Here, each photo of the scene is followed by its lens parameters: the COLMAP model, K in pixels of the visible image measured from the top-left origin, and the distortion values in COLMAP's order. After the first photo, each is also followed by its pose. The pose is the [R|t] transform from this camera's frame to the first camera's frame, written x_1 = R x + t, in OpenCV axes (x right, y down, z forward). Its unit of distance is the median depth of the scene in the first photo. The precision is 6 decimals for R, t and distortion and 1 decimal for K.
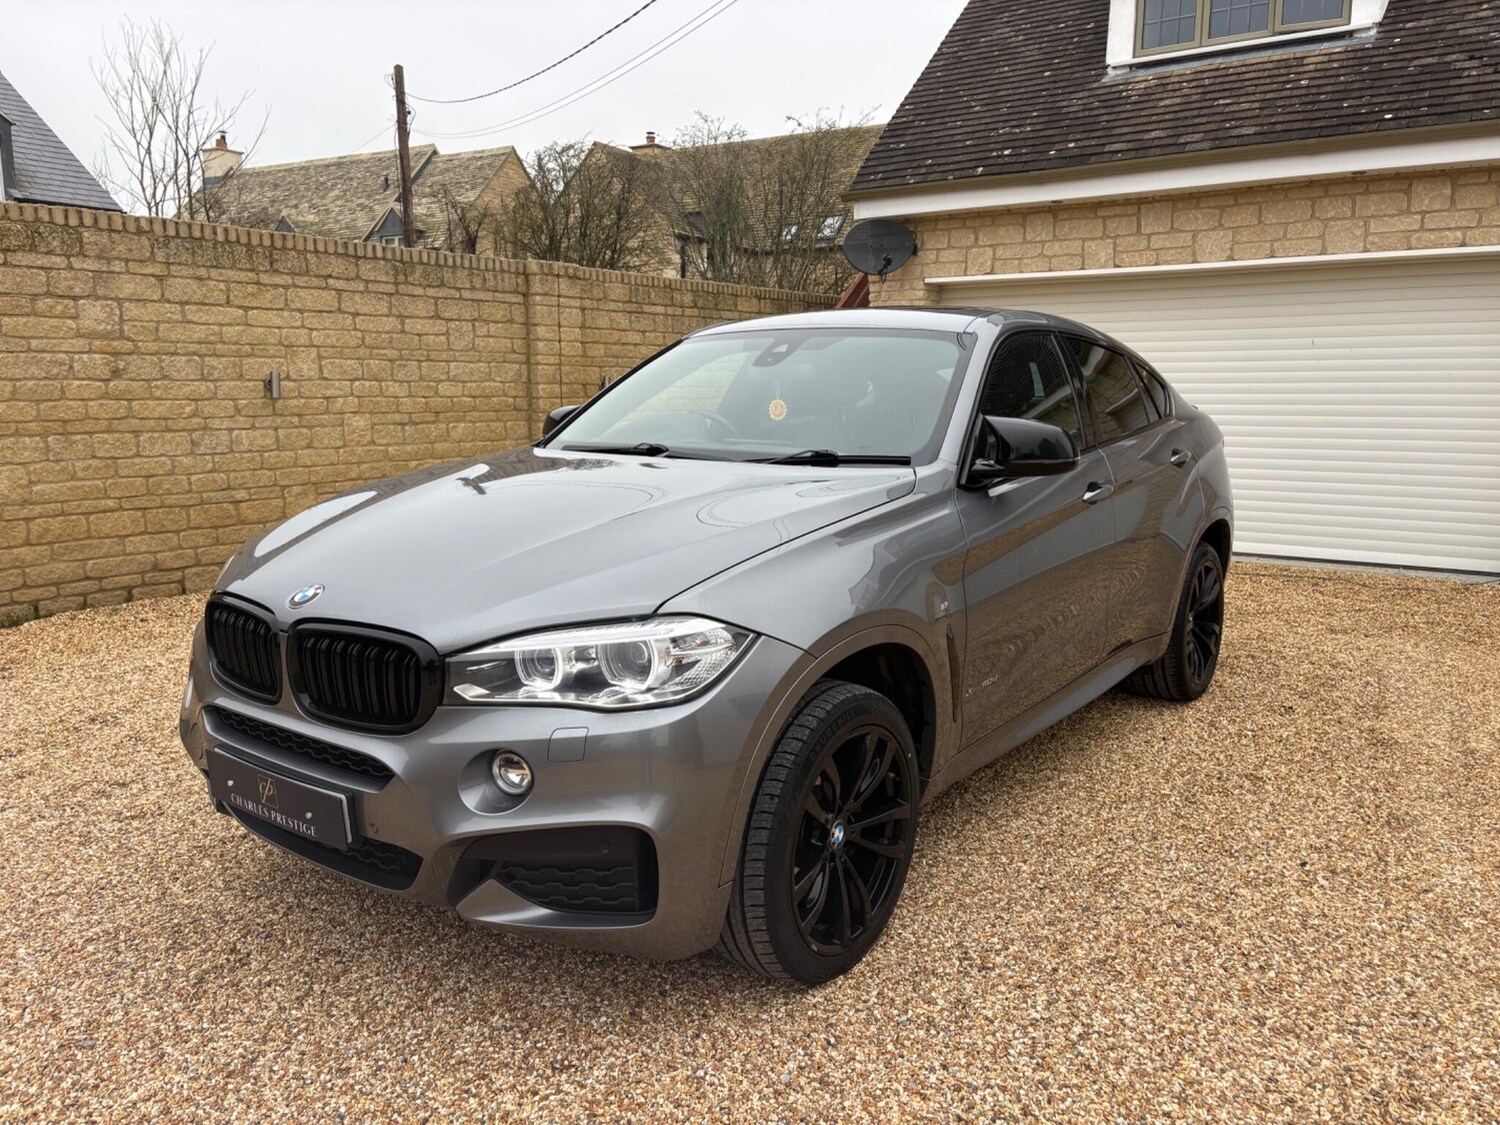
lens RADIAL K [[1129.7, 0, 746.6], [0, 1129.7, 564.7], [0, 0, 1]] dist [0.055524, -0.058708]
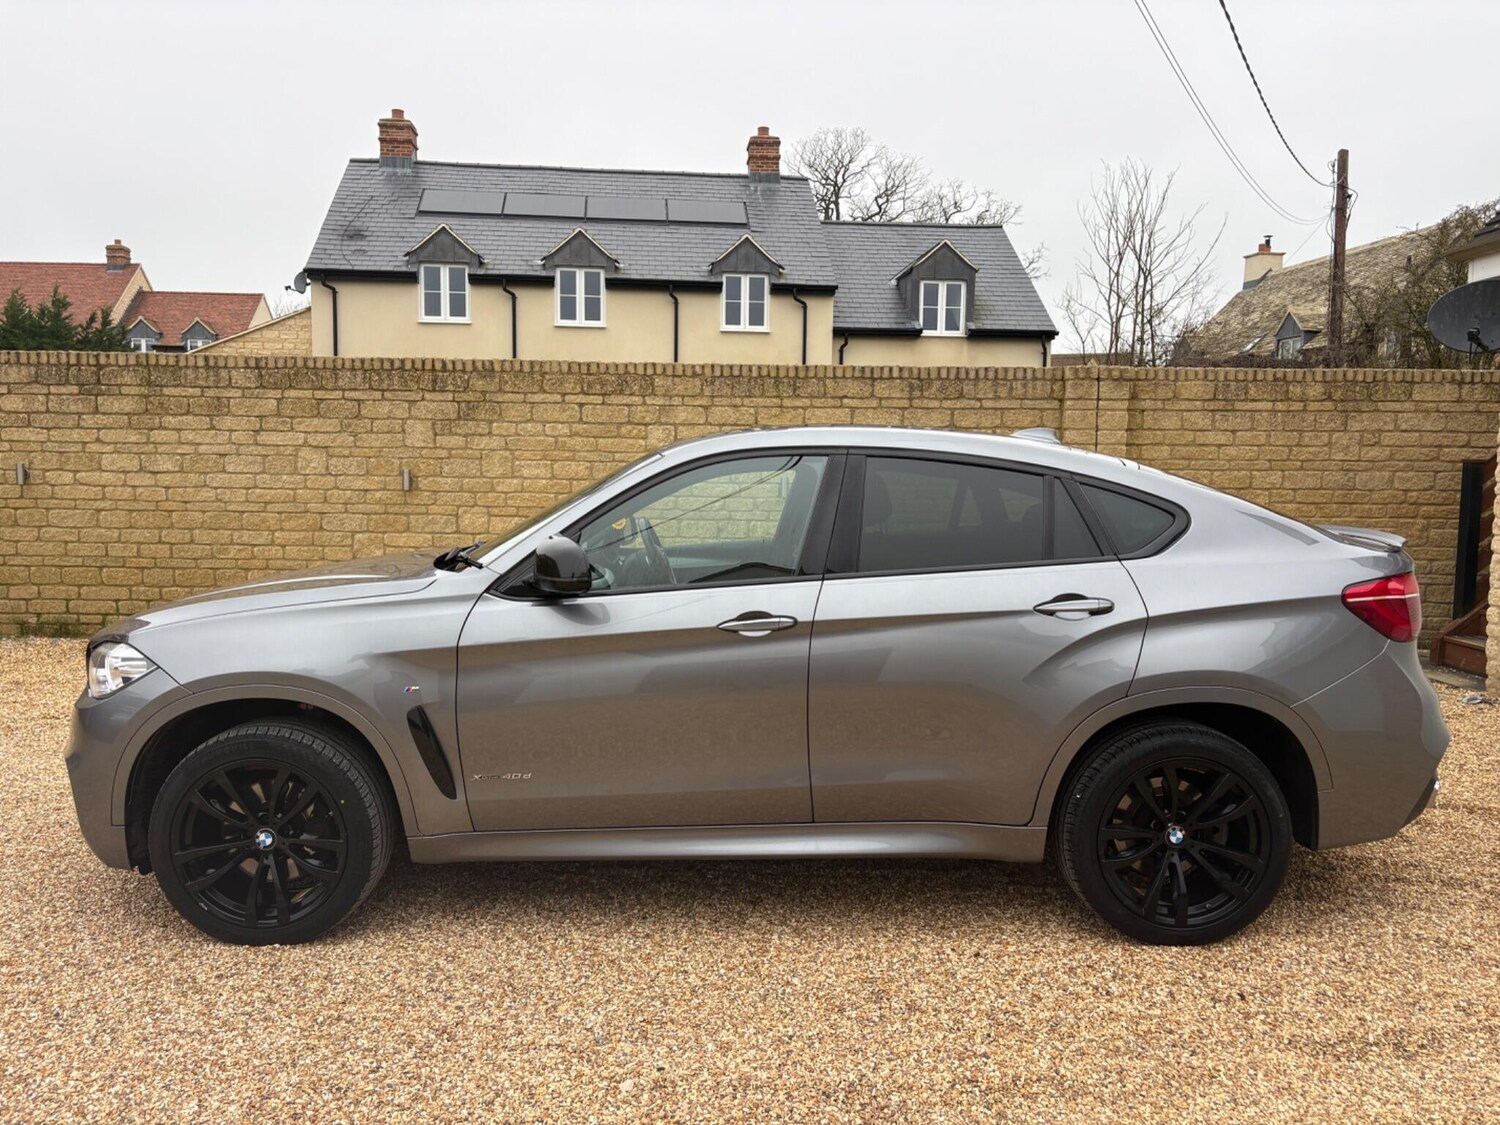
lens RADIAL K [[1129.7, 0, 742.9], [0, 1129.7, 559.0], [0, 0, 1]] dist [0.055524, -0.058708]
pose [[0.602636, 0.071538, -0.794803, 0.545418], [-0.138333, 0.990260, -0.015757, -0.052805], [0.785935, 0.119443, 0.606662, 0.224464]]
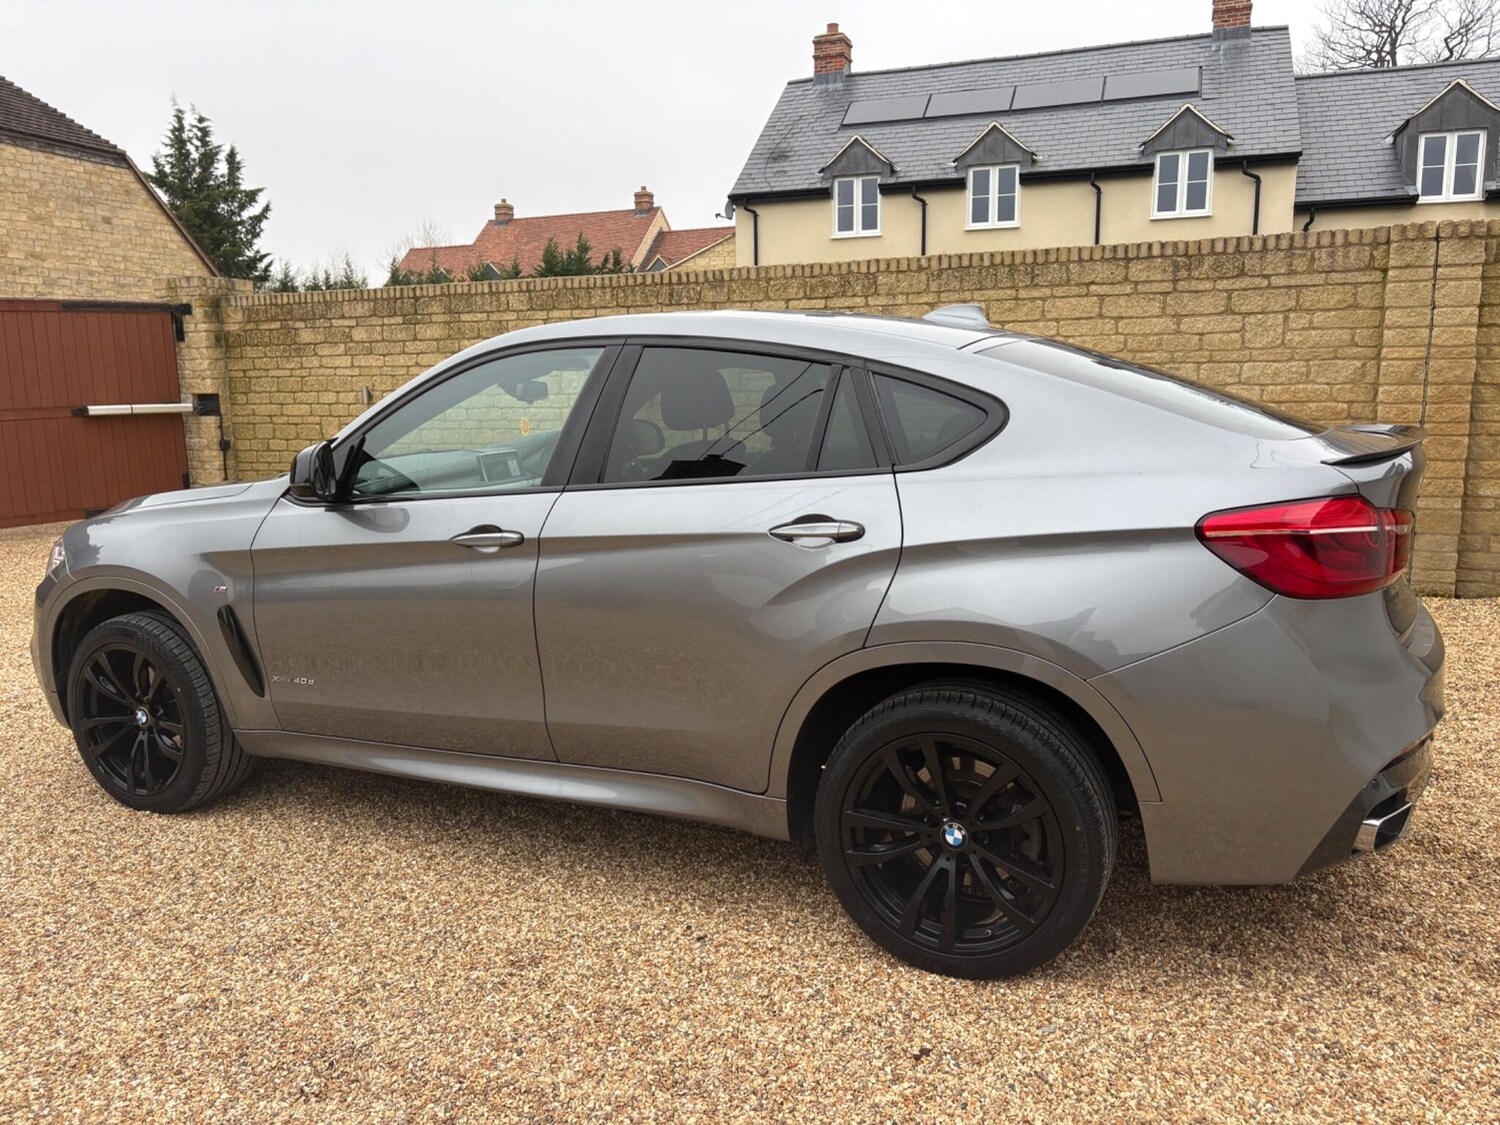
lens RADIAL K [[1129.7, 0, 747.4], [0, 1129.7, 558.8], [0, 0, 1]] dist [0.055524, -0.058708]
pose [[0.198019, 0.147052, -0.969105, 0.611947], [-0.143715, 0.982354, 0.119697, -0.093099], [0.969605, 0.115572, 0.215658, 0.533642]]
